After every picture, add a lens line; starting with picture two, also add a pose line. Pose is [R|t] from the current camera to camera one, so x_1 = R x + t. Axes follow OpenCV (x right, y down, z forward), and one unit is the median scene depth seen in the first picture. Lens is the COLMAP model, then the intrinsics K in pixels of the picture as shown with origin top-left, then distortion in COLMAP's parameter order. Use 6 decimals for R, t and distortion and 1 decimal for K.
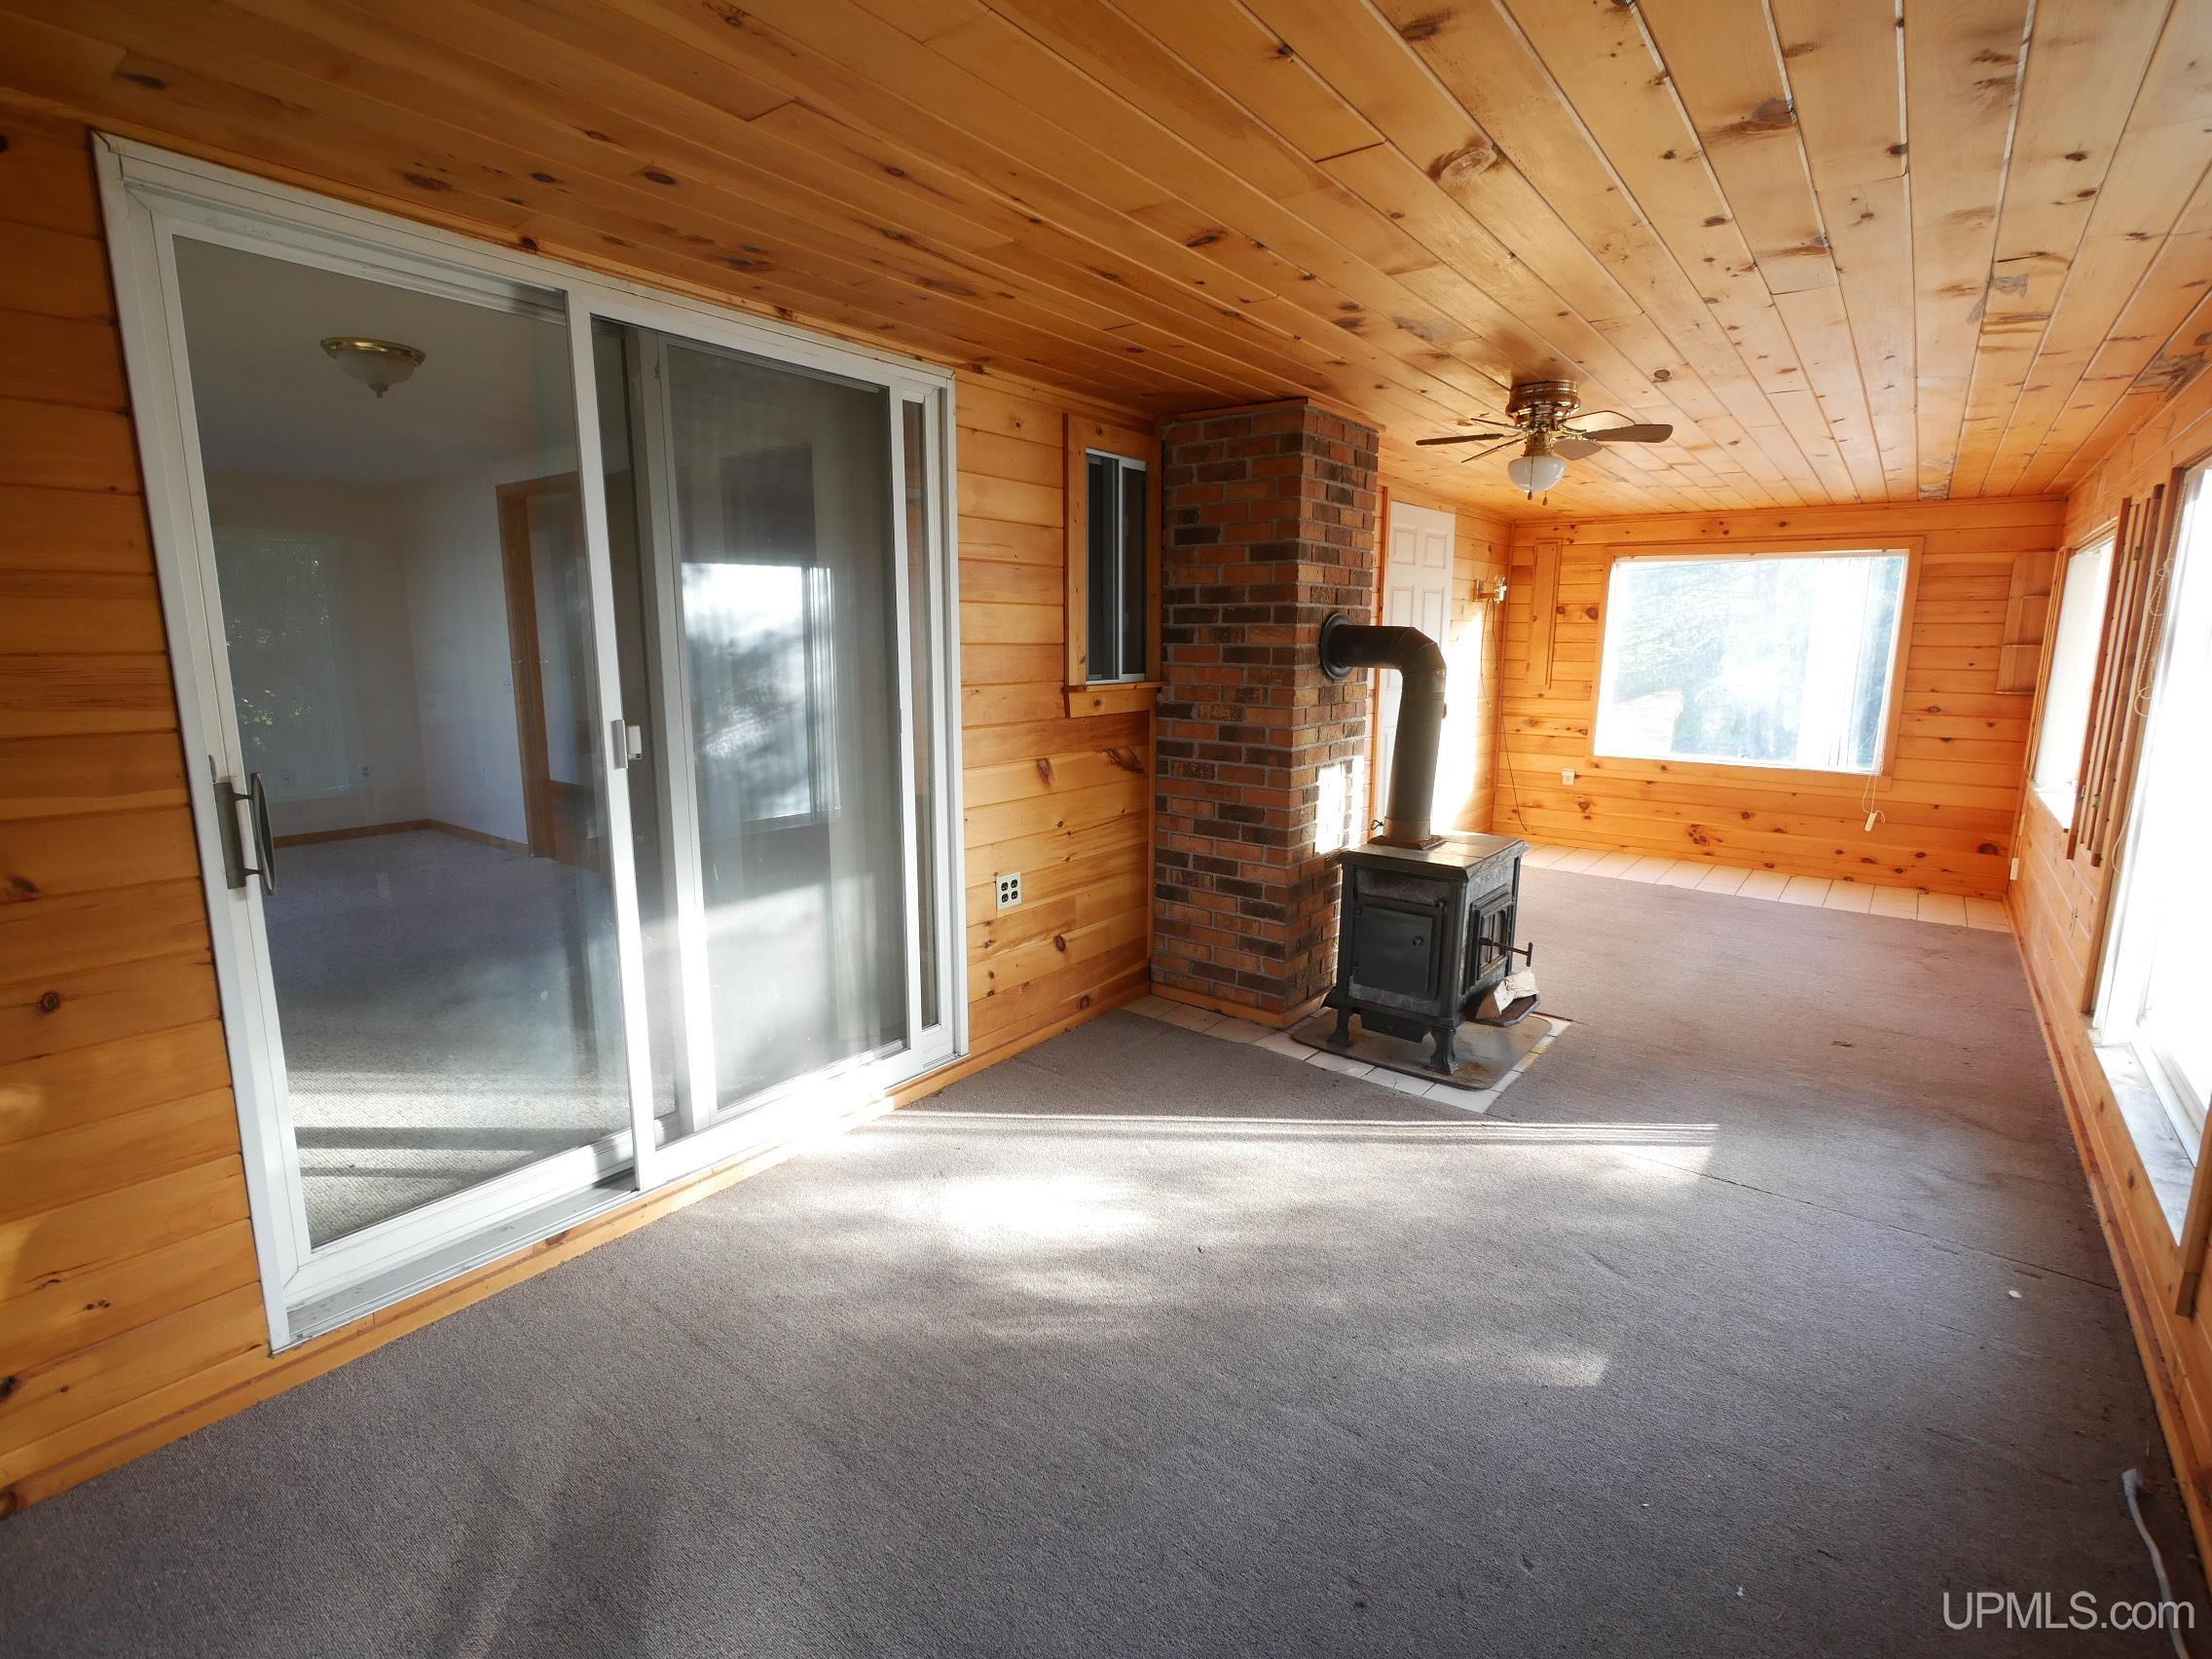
lens RADIAL K [[1040.4, 0, 1104.0], [0, 1040.4, 814.0], [0, 0, 1]] dist [-0.000643, -0.000172]
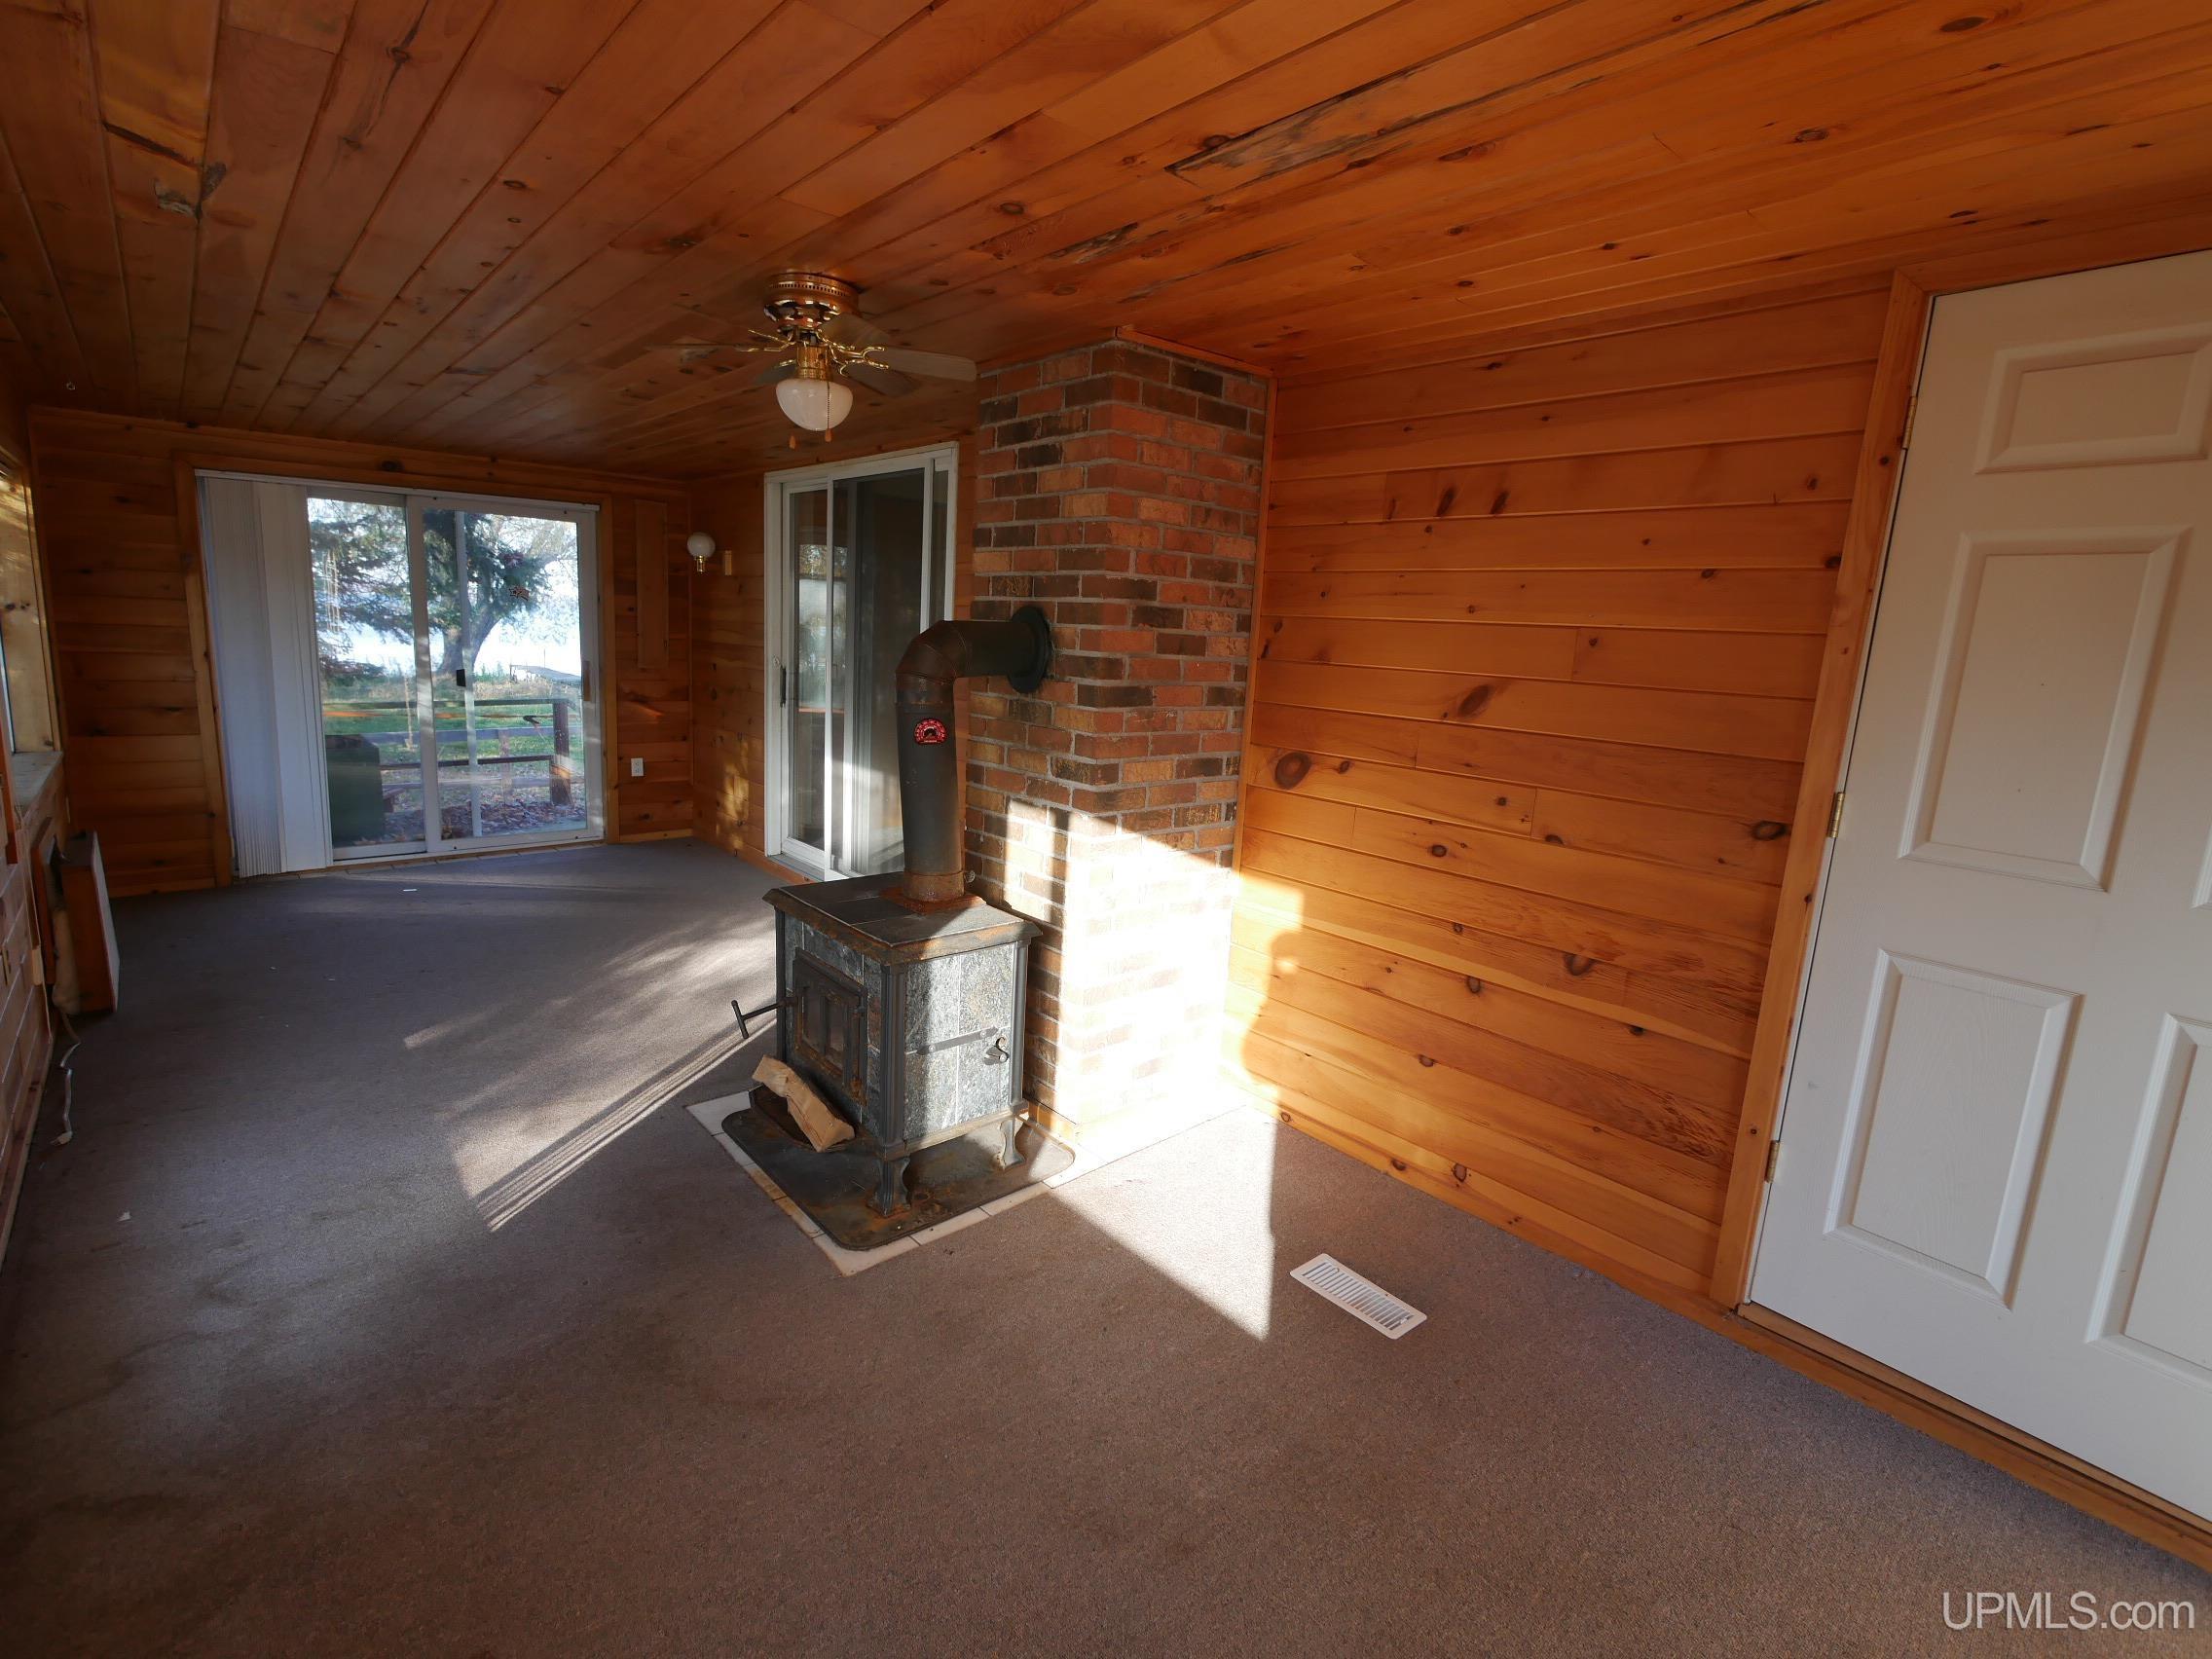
lens RADIAL K [[1040.4, 0, 1103.5], [0, 1040.4, 820.5], [0, 0, 1]] dist [-0.000643, -0.000172]
pose [[-0.184390, 0.158310, -0.970020, 1.345950], [-0.219409, 0.955406, 0.197632, -0.280129], [0.958050, 0.249272, -0.141433, 1.628162]]
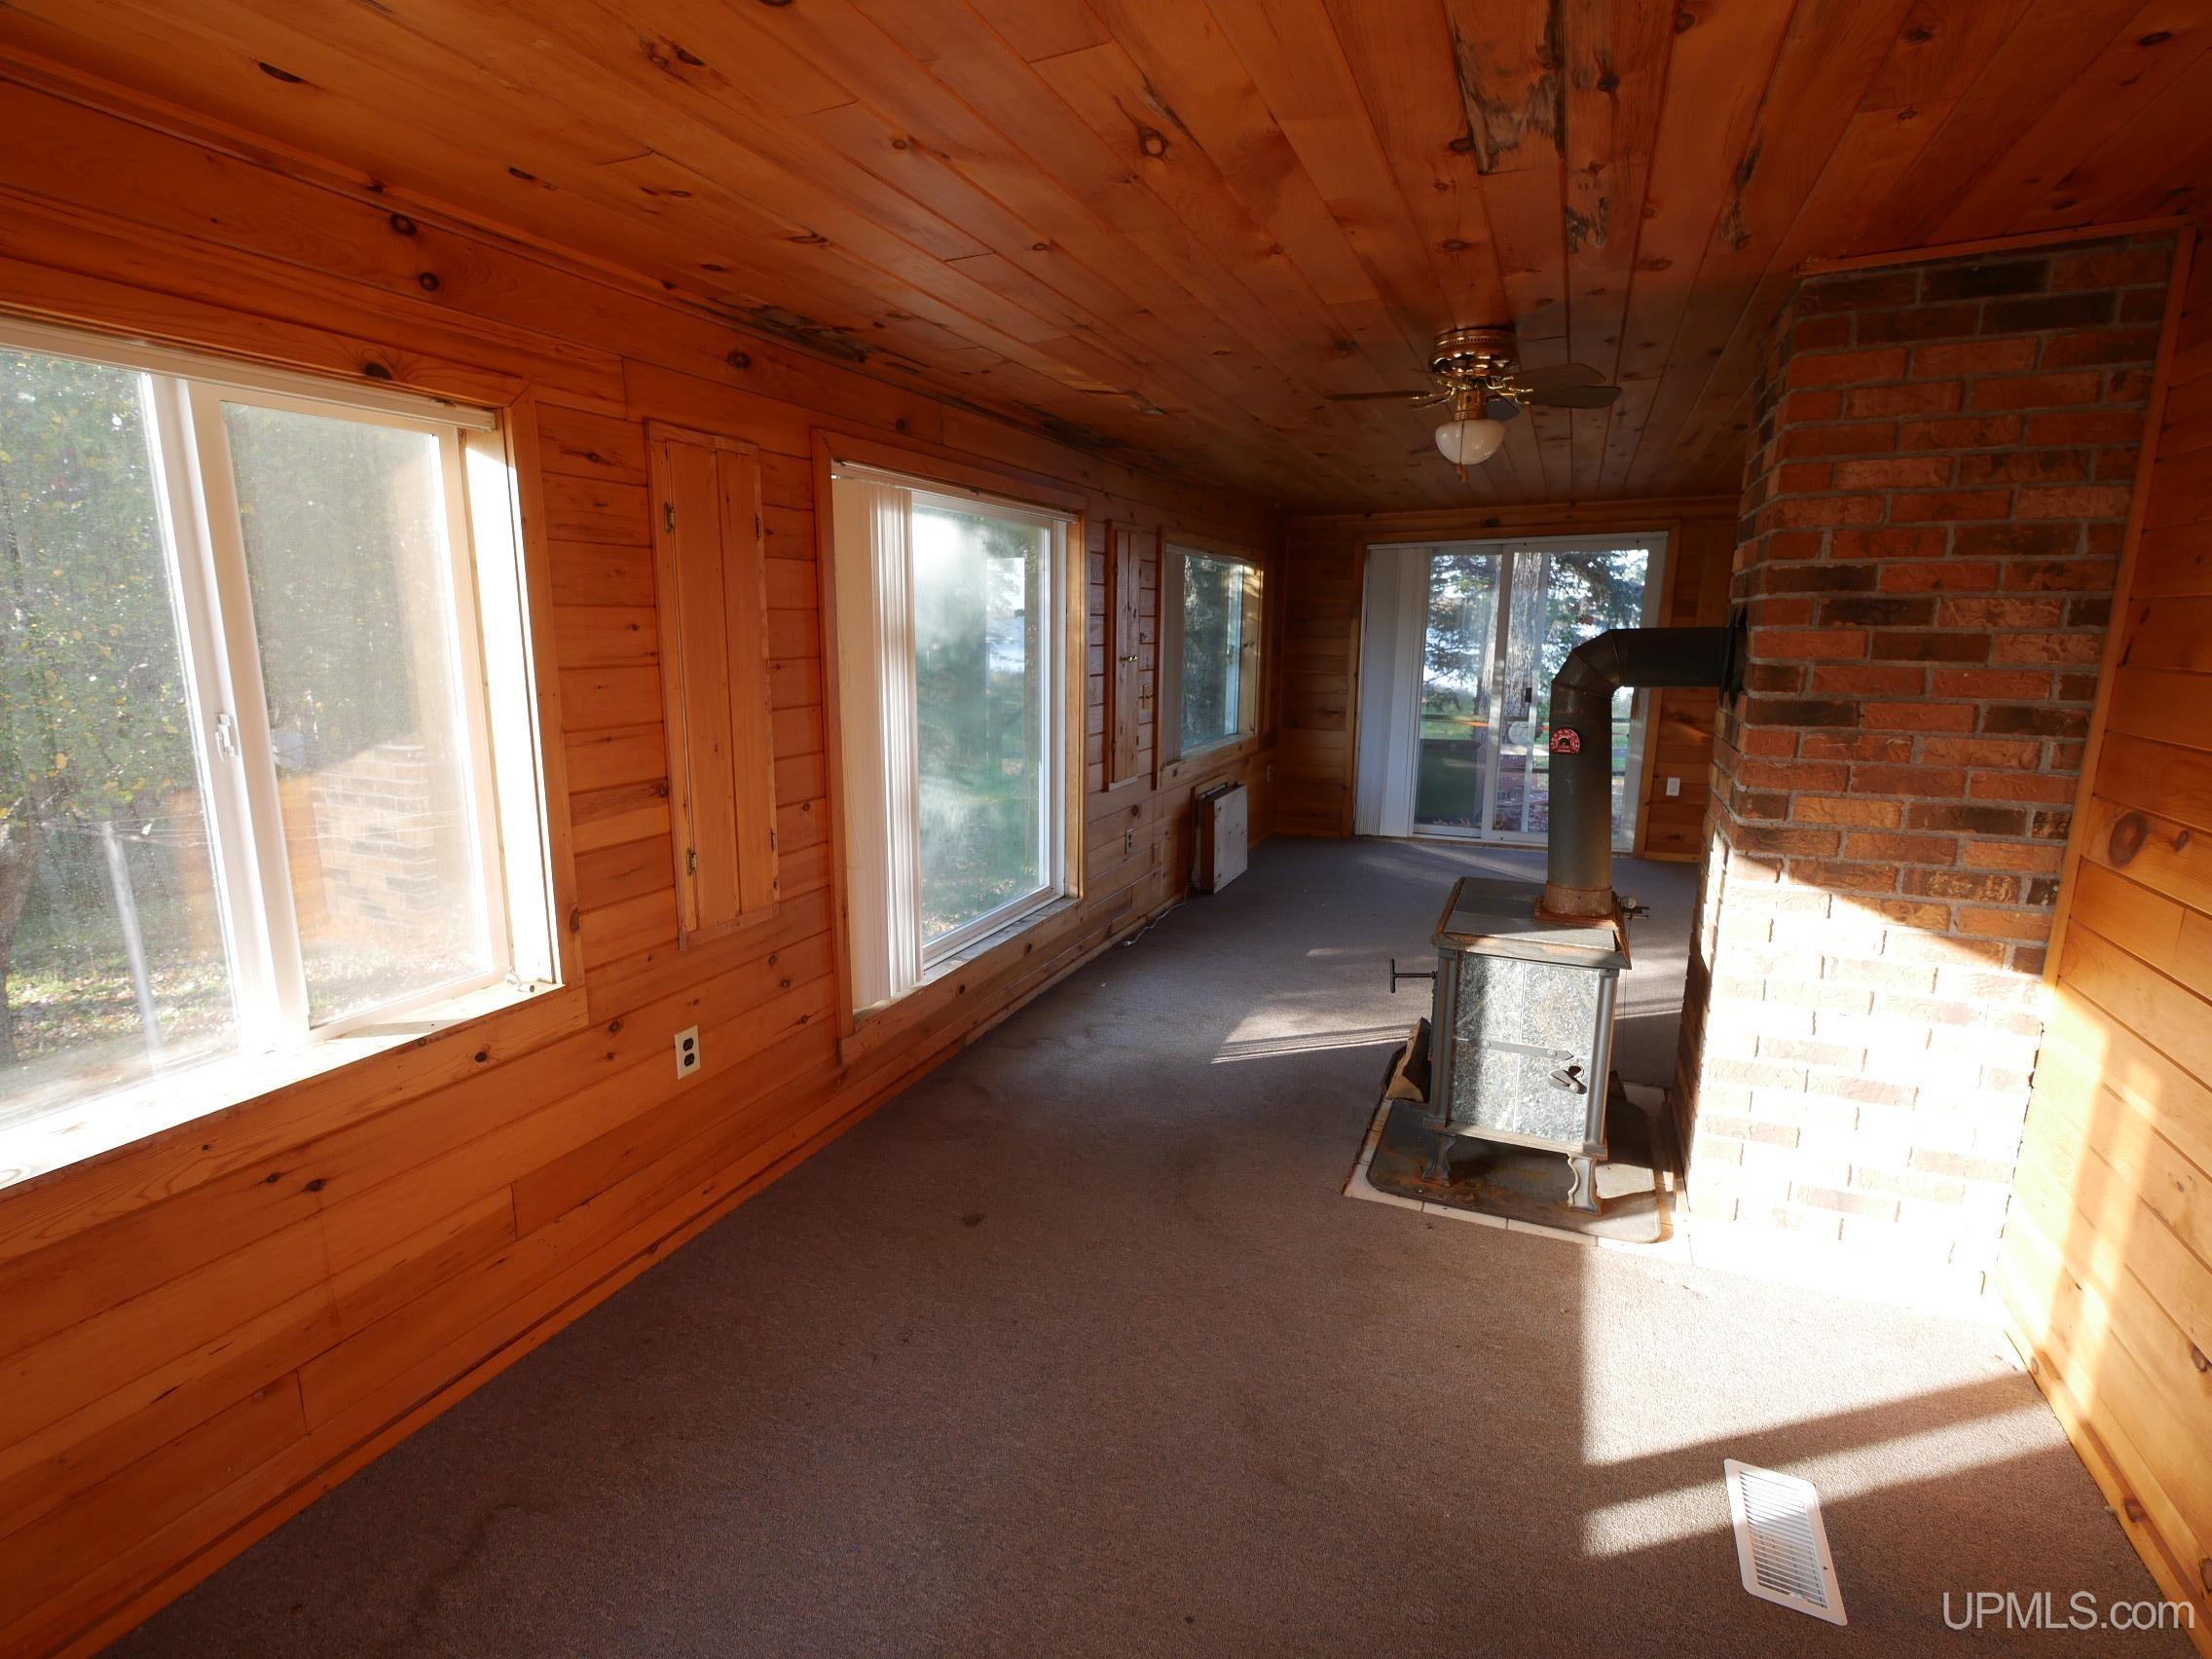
lens RADIAL K [[1040.4, 0, 1105.3], [0, 1040.4, 821.2], [0, 0, 1]] dist [-0.000643, -0.000172]
pose [[-0.970207, 0.033230, -0.239987, 1.069117], [-0.053474, 0.936750, 0.345890, -0.372962], [0.236302, 0.348418, -0.907065, 2.113706]]
